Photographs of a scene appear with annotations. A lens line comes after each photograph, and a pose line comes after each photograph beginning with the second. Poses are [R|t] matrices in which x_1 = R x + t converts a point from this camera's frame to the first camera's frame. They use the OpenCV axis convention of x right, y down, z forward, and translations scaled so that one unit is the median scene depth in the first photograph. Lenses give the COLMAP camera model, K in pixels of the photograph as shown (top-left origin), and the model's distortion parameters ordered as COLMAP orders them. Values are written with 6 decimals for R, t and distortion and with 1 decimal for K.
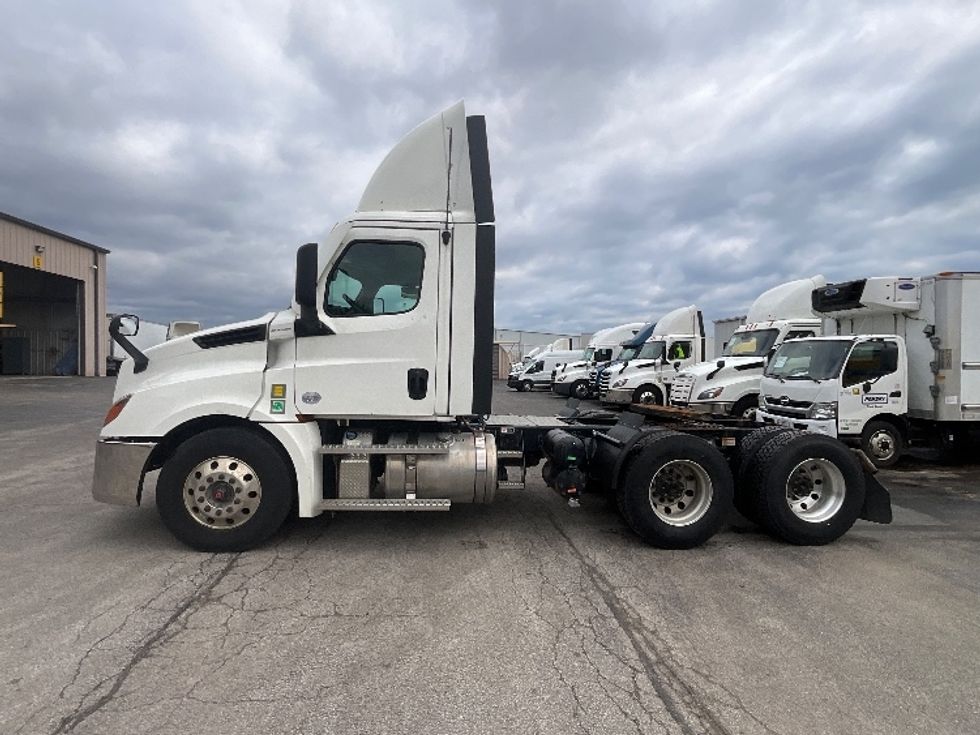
lens RADIAL K [[466.3, 0, 495.2], [0, 466.3, 364.8], [0, 0, 1]] dist [-0.004490, 0.000901]
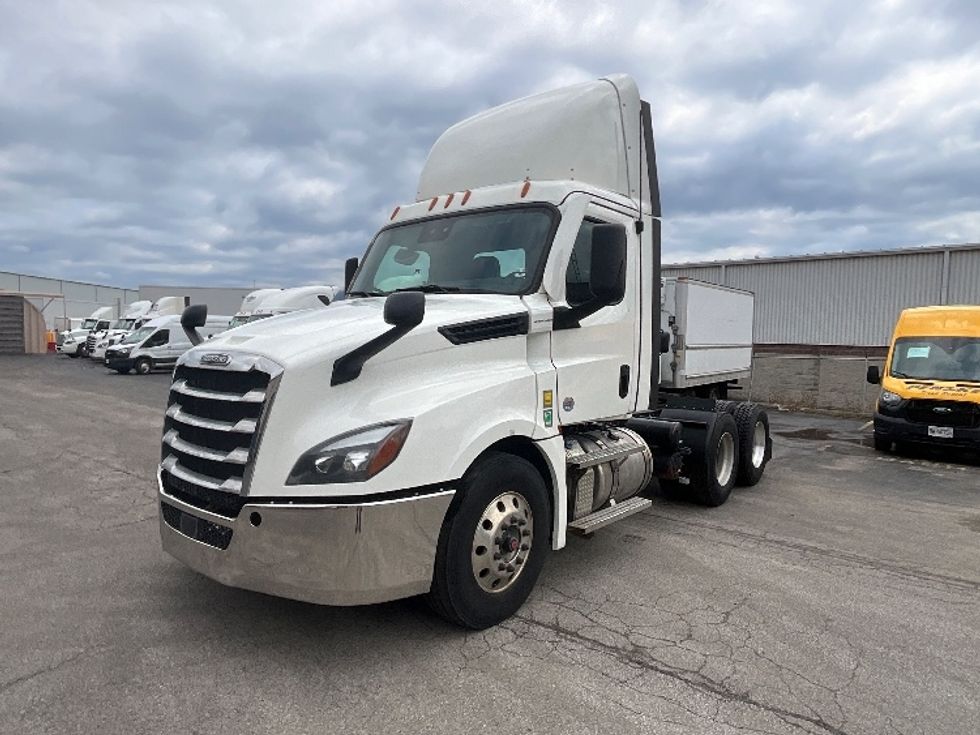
lens RADIAL K [[610.9, 0, 490.0], [0, 610.9, 367.5], [0, 0, 1]] dist [0.018537, -0.000217]
pose [[0.699164, -0.029974, 0.714333, -0.829041], [-0.011505, 0.998520, 0.053159, -0.033102], [-0.714869, -0.045385, 0.697784, 0.228322]]
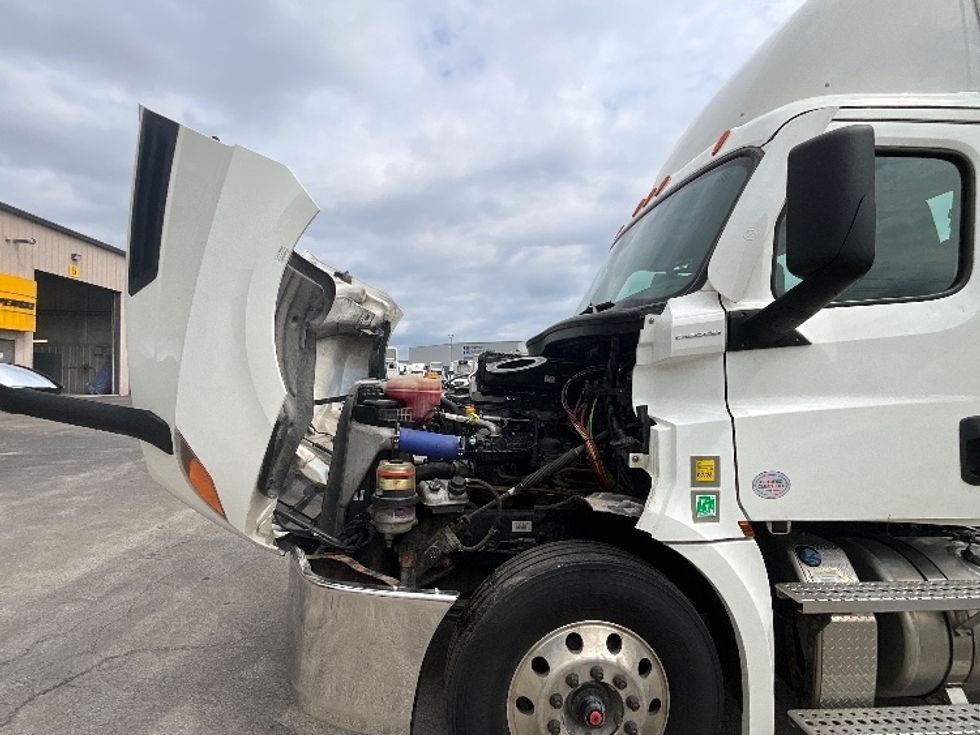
lens RADIAL K [[466.3, 0, 495.2], [0, 466.3, 364.8], [0, 0, 1]] dist [-0.004490, 0.000901]
pose [[0.999726, 0.002206, -0.023285, -0.428964], [-0.003031, 0.999366, -0.035467, -0.019025], [0.023192, 0.035528, 0.999100, 0.353455]]
